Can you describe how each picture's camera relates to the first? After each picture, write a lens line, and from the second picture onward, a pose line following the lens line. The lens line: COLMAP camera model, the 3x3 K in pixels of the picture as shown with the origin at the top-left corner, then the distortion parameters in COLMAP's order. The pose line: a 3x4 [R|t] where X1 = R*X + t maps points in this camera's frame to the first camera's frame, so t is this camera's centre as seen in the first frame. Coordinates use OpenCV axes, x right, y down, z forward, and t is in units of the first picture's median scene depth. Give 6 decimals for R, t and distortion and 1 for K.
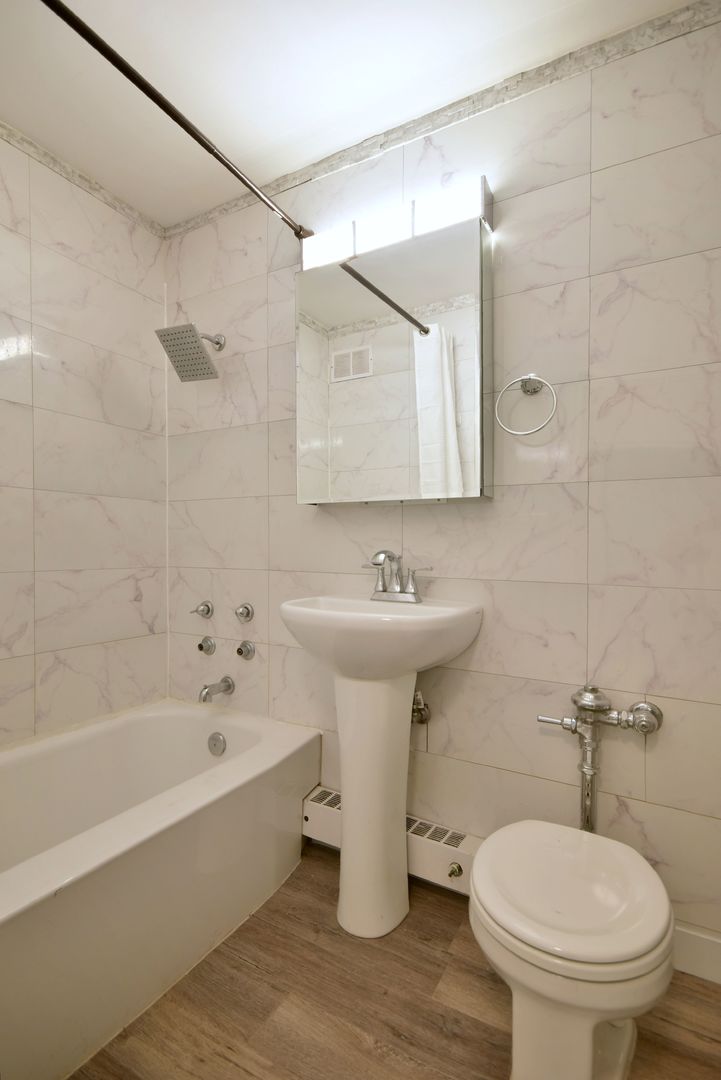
lens RADIAL K [[519.2, 0, 343.9], [0, 519.2, 540.1], [0, 0, 1]] dist [0.012335, -0.005368]
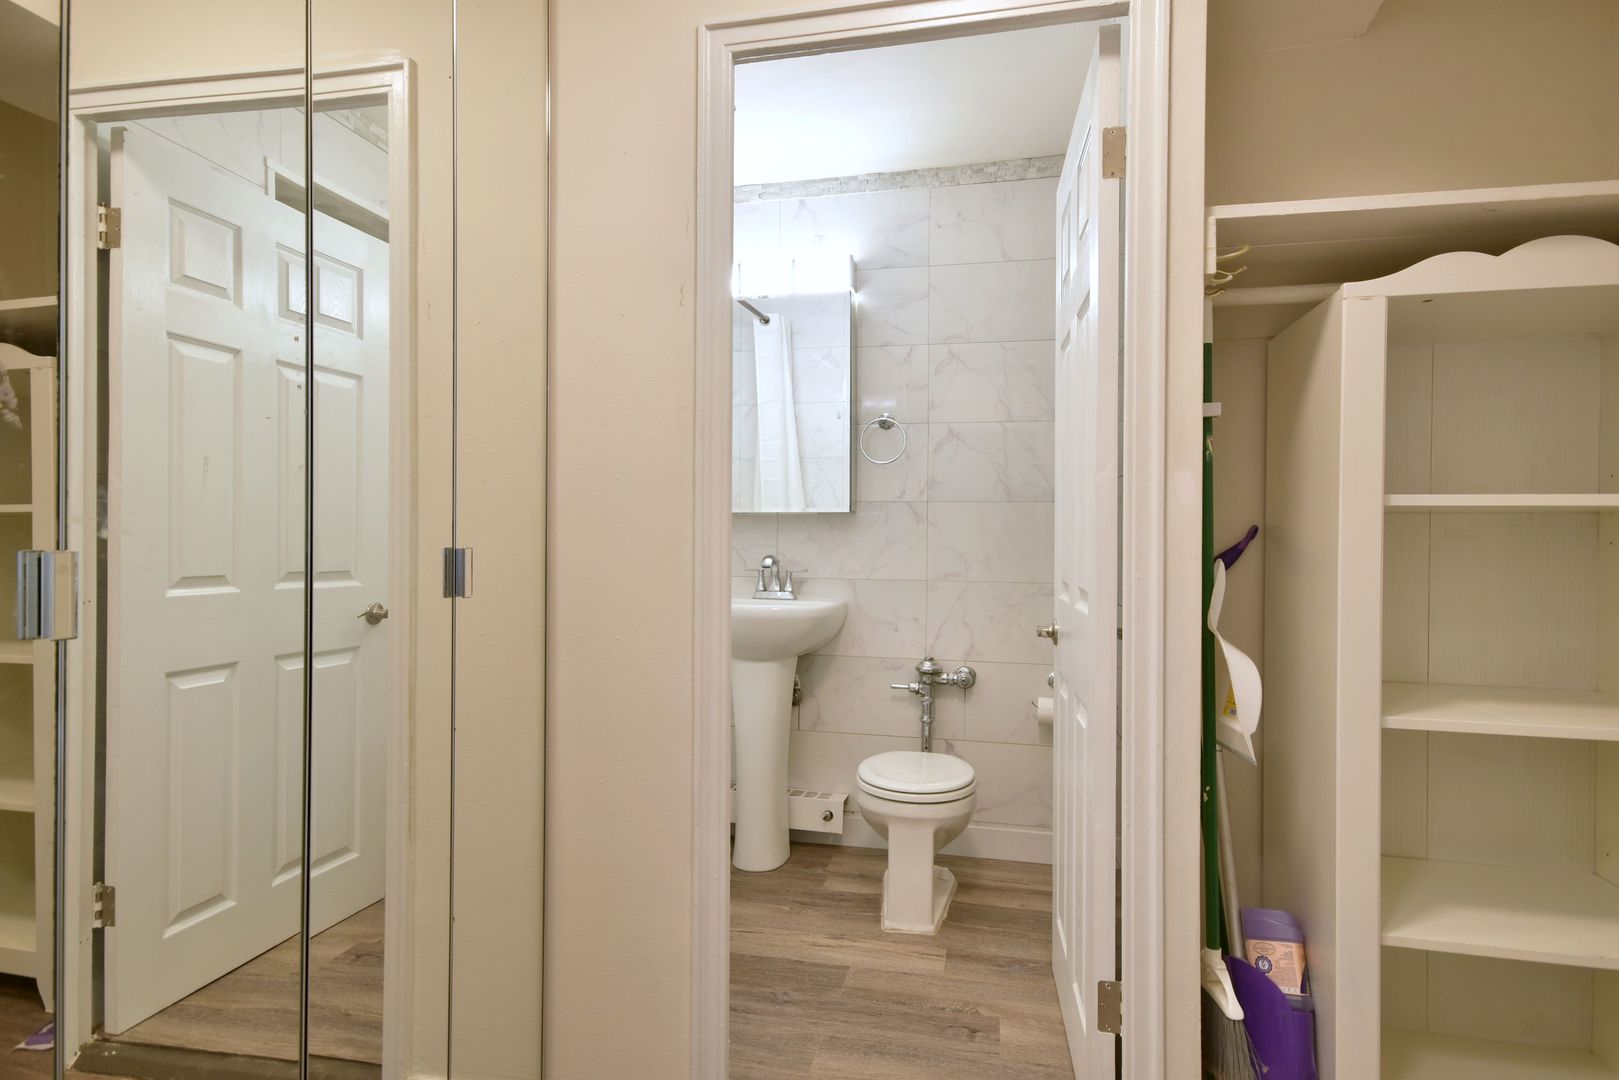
lens RADIAL K [[844.8, 0, 782.3], [0, 844.8, 558.2], [0, 0, 1]] dist [0.014691, -0.001022]
pose [[0.958303, -0.016050, 0.285304, -0.423324], [0.004878, 0.999195, 0.039827, -0.049442], [-0.285713, -0.036775, 0.957609, -0.809811]]
